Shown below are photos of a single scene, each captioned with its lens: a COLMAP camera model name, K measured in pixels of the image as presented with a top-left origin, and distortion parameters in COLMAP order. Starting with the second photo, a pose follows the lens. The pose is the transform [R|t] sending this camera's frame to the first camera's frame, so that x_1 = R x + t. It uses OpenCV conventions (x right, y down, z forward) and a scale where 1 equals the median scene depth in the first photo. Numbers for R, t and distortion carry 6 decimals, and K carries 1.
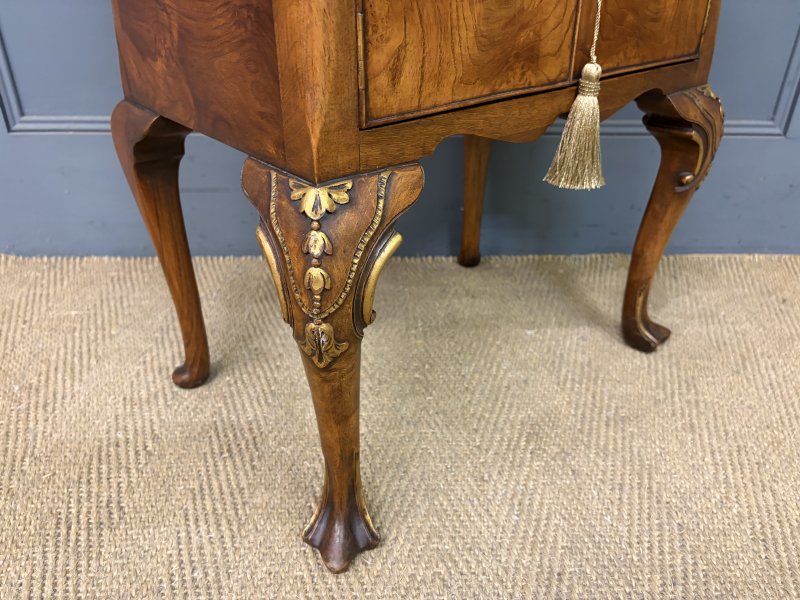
lens RADIAL K [[613.8, 0, 405.6], [0, 613.8, 305.0], [0, 0, 1]] dist [0.053290, -0.072895]
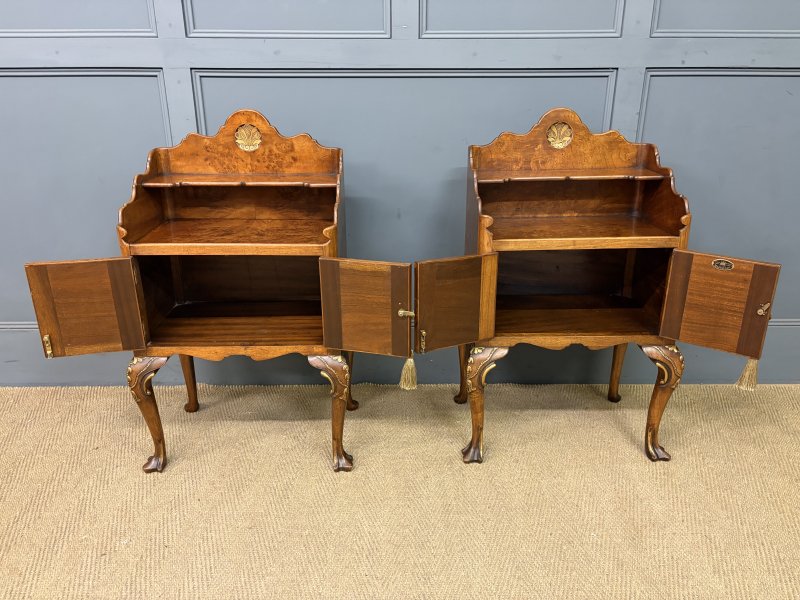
lens RADIAL K [[613.8, 0, 399.7], [0, 613.8, 298.3], [0, 0, 1]] dist [0.053290, -0.072895]
pose [[0.760134, 0.206298, -0.616147, 1.290139], [-0.317572, 0.945239, -0.075301, -0.020786], [0.566872, 0.252910, 0.784023, -1.726583]]
